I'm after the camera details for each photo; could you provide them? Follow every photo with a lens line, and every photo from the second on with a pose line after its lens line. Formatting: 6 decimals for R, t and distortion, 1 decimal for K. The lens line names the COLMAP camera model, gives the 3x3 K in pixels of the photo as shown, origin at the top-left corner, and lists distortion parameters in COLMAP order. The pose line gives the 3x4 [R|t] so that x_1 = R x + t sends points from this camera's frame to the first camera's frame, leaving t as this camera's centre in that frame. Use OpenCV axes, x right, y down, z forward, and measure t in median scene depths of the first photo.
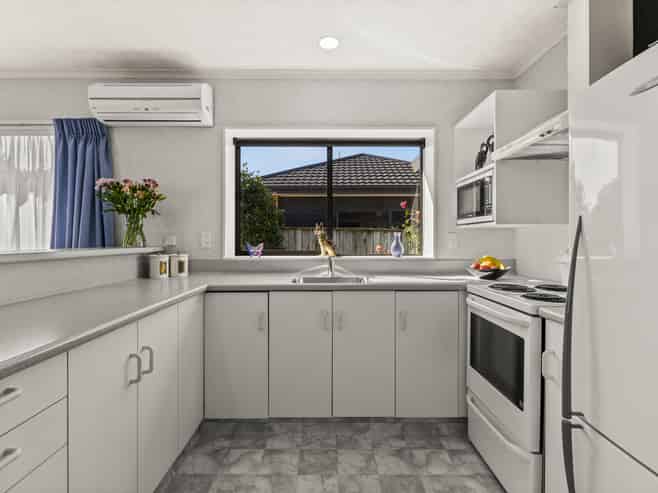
lens RADIAL K [[331.9, 0, 328.3], [0, 331.9, 235.2], [0, 0, 1]] dist [-0.000420, -0.000158]
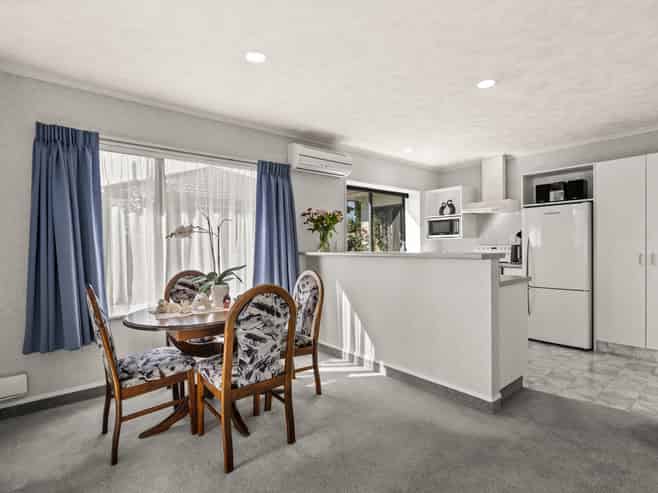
lens RADIAL K [[334.8, 0, 317.2], [0, 334.8, 248.6], [0, 0, 1]] dist [0.029678, 0.000039]
pose [[0.773907, -0.017841, 0.633048, -1.539918], [0.011581, 0.999835, 0.014021, -0.002888], [-0.633194, -0.003519, 0.773985, -0.227268]]
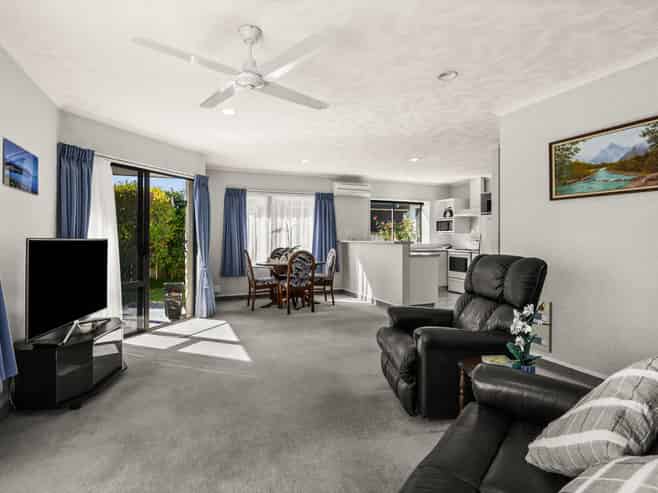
lens RADIAL K [[352.0, 0, 328.4], [0, 352.0, 237.2], [0, 0, 1]] dist [-0.000176, 0.000042]
pose [[0.918118, -0.002472, 0.396299, -1.875986], [0.002106, 0.999997, 0.001357, 0.002774], [-0.396301, -0.000411, 0.918120, -1.657218]]
